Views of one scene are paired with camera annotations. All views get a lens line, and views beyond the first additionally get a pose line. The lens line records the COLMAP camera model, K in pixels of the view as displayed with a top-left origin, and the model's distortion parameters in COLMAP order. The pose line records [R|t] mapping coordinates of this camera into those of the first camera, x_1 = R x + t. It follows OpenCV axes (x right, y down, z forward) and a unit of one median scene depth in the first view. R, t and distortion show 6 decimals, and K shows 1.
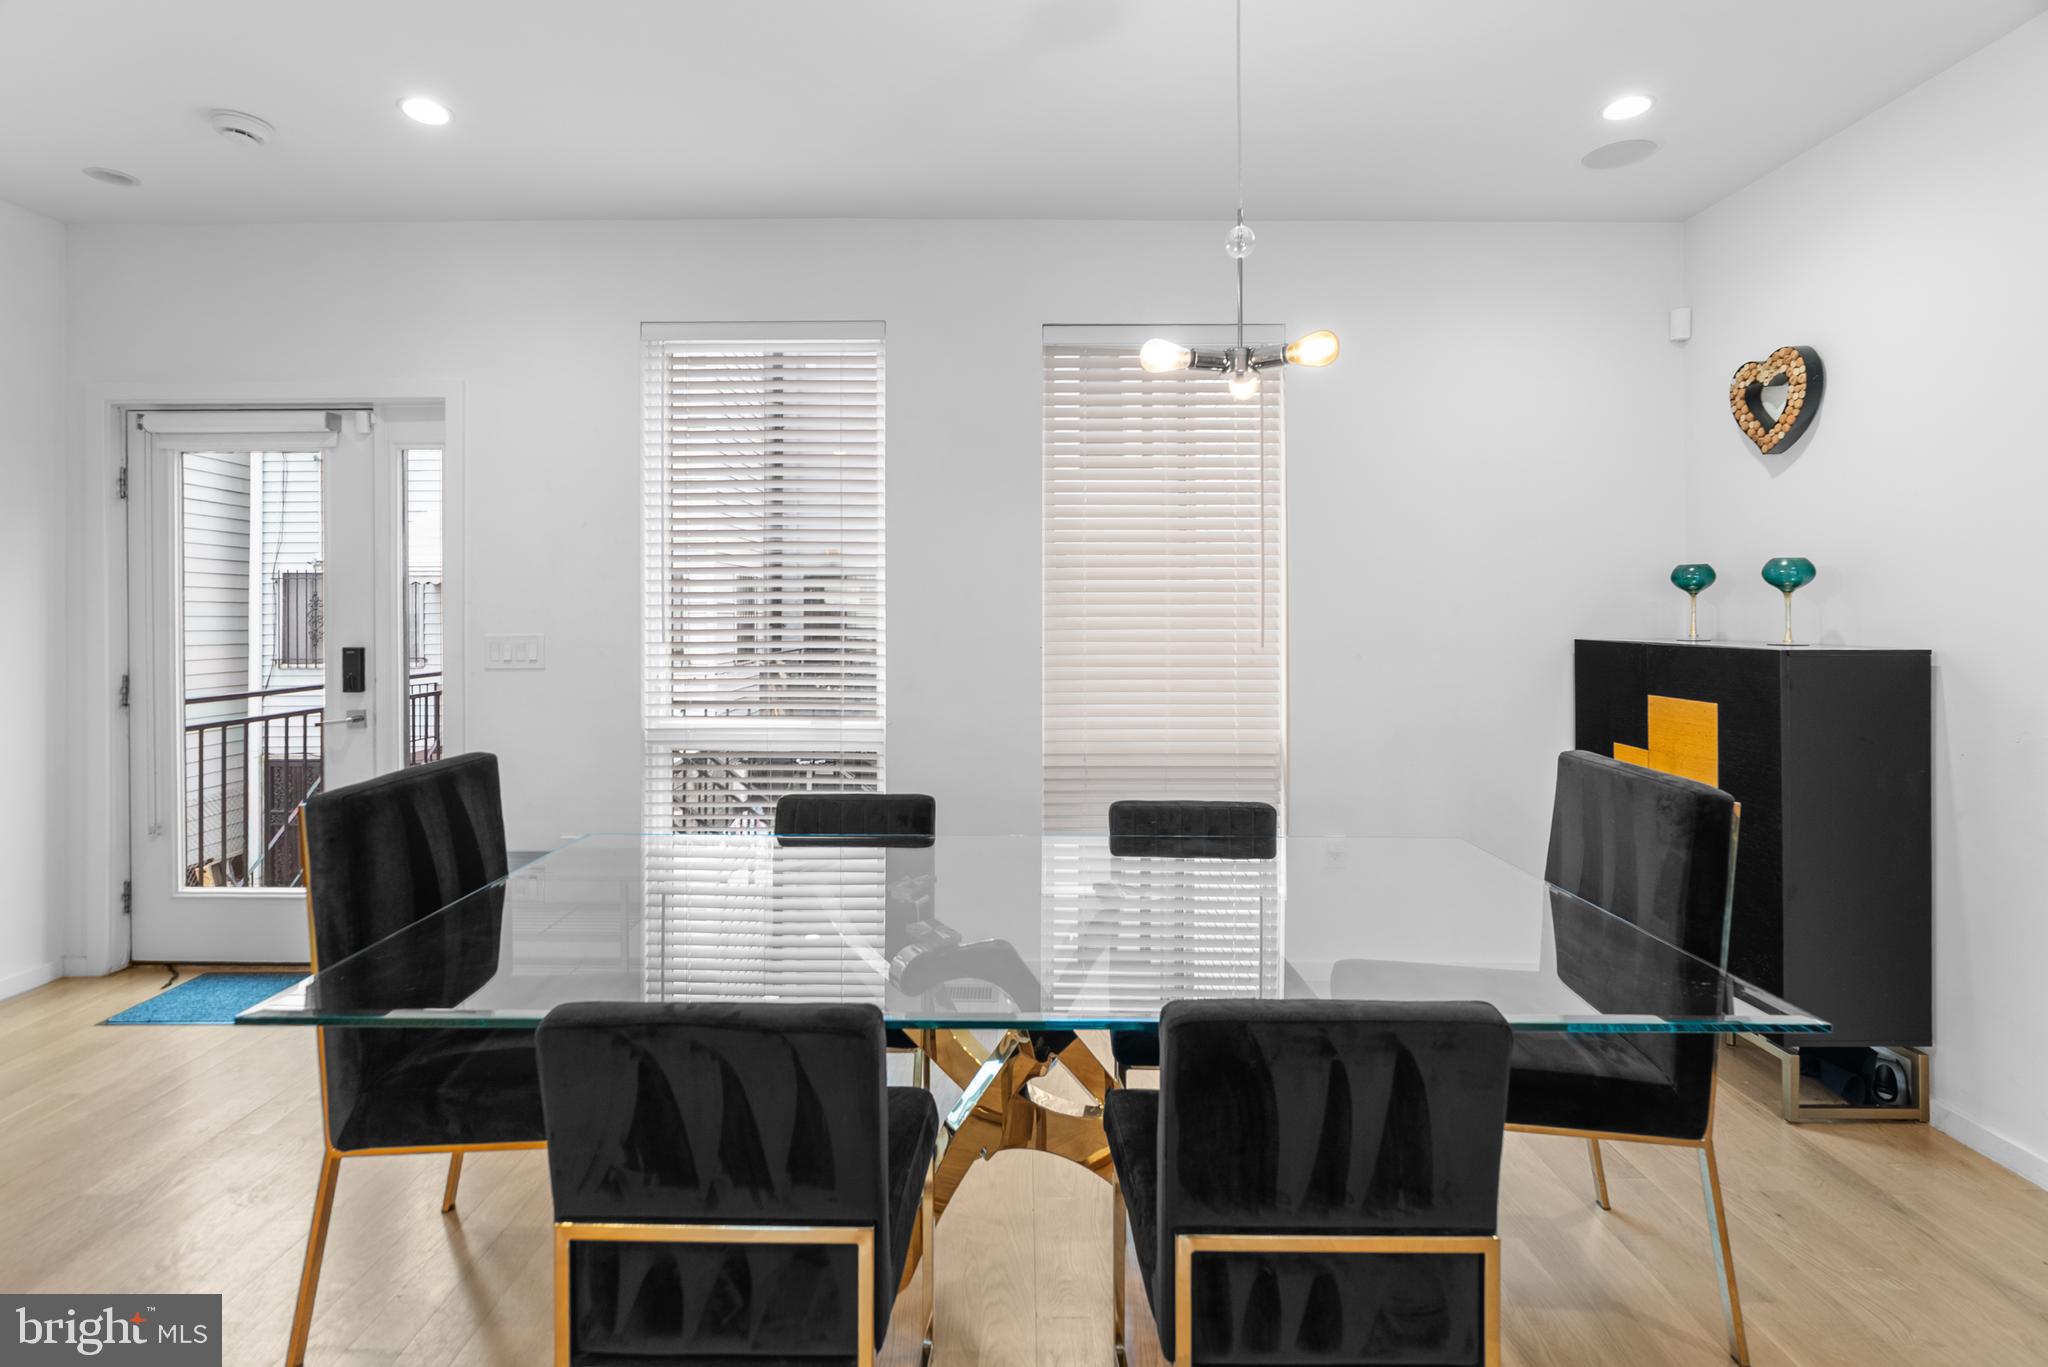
lens RADIAL K [[964.3, 0, 1012.5], [0, 964.3, 605.4], [0, 0, 1]] dist [-0.011786, 0.004790]
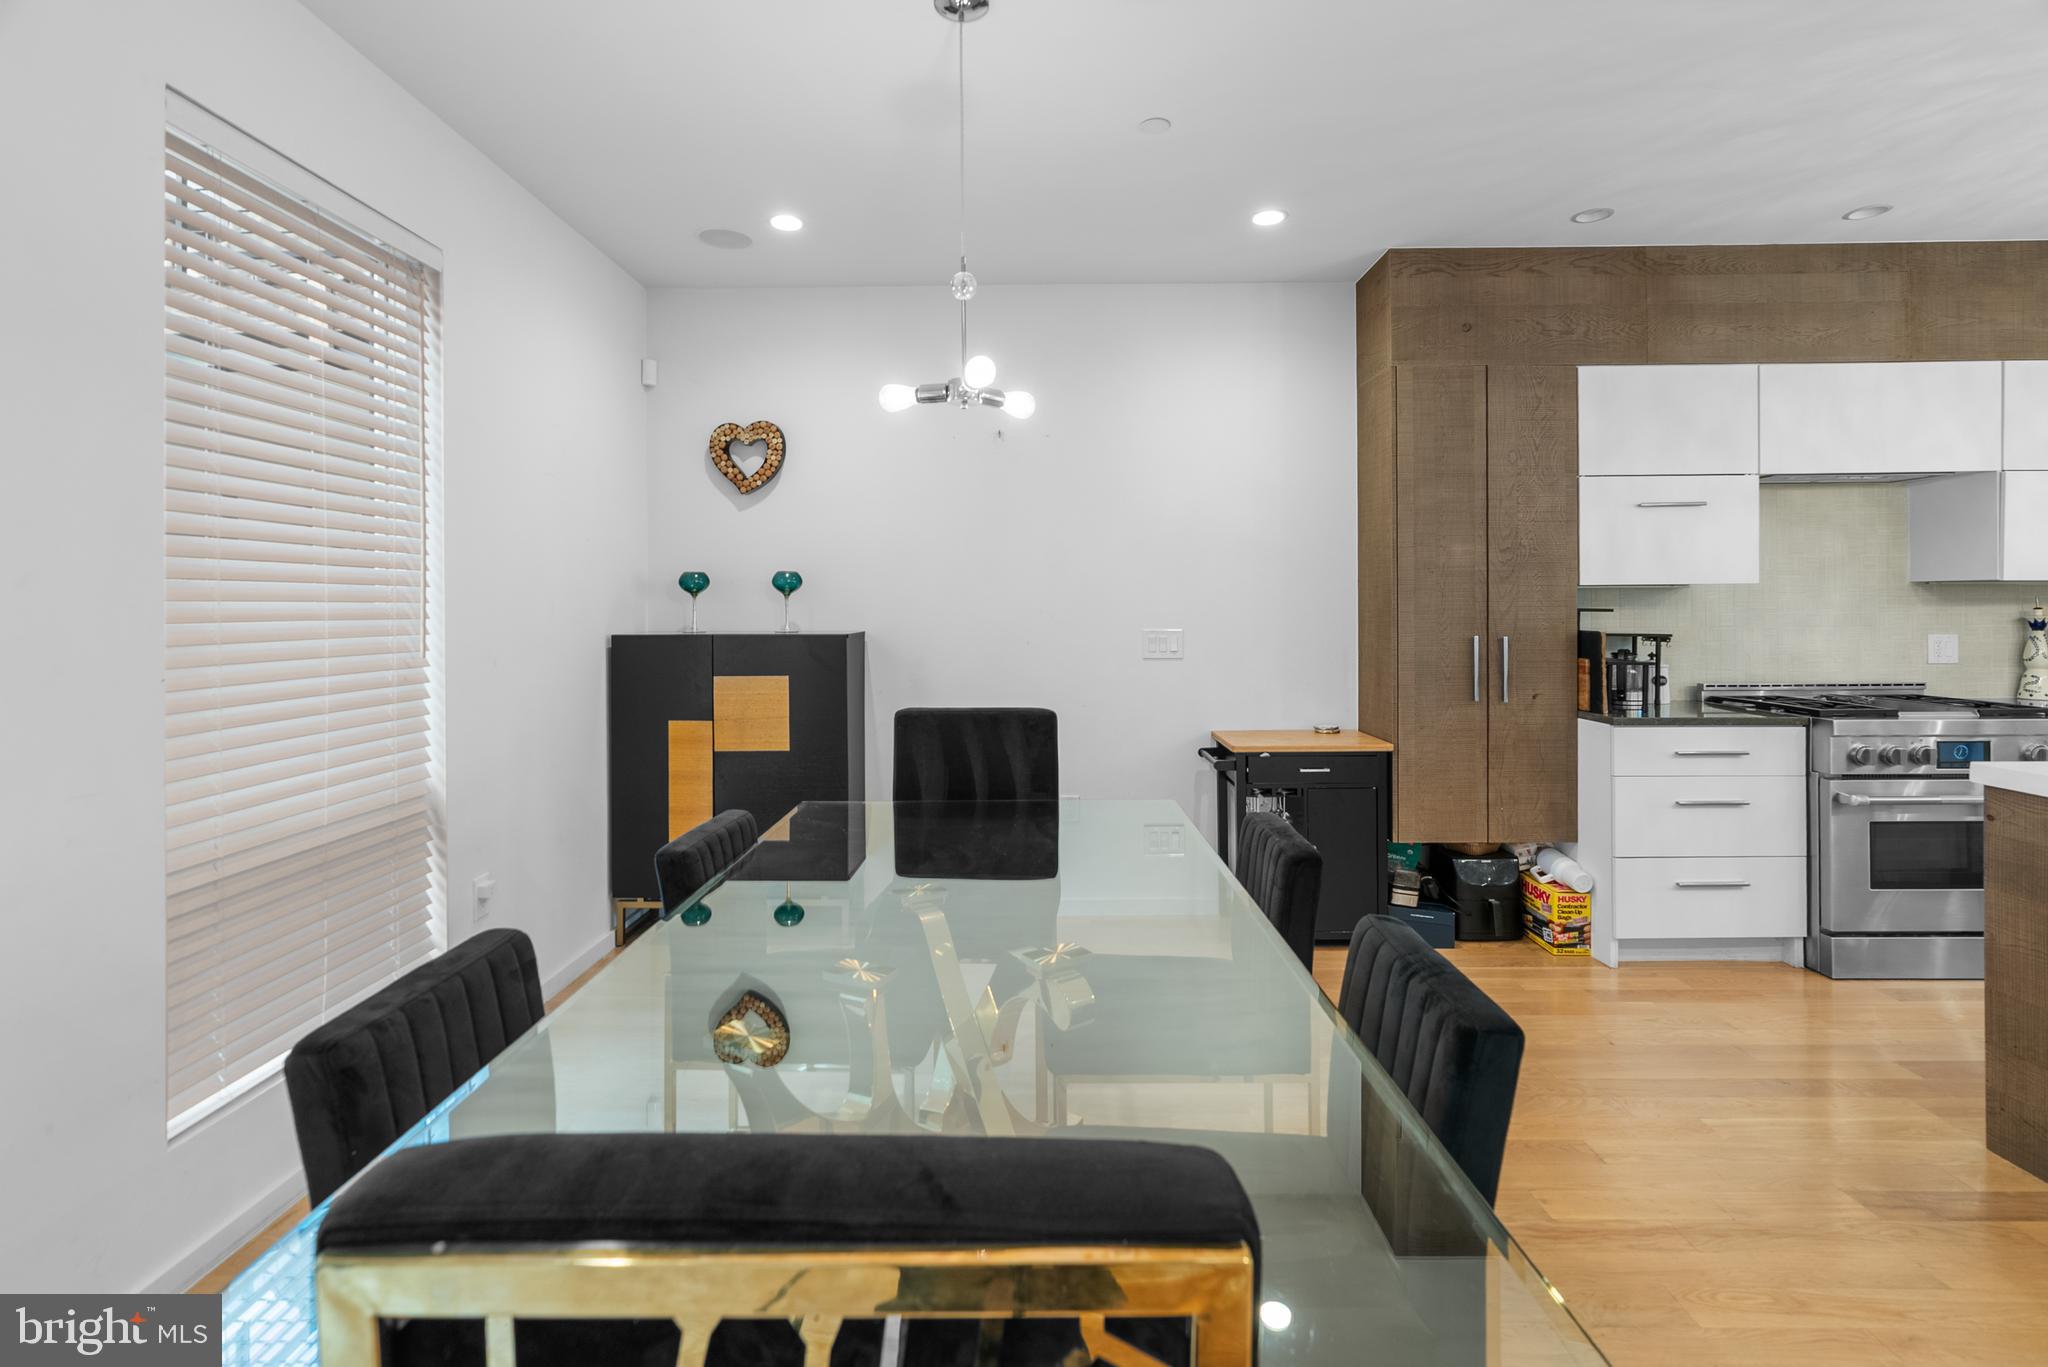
lens RADIAL K [[964.3, 0, 1009.6], [0, 964.3, 600.5], [0, 0, 1]] dist [-0.011786, 0.004790]
pose [[0.016503, 0.005356, 0.999849, -0.616683], [0.001154, 0.999985, -0.005376, 0.002206], [-0.999863, 0.001243, 0.016496, 0.632378]]
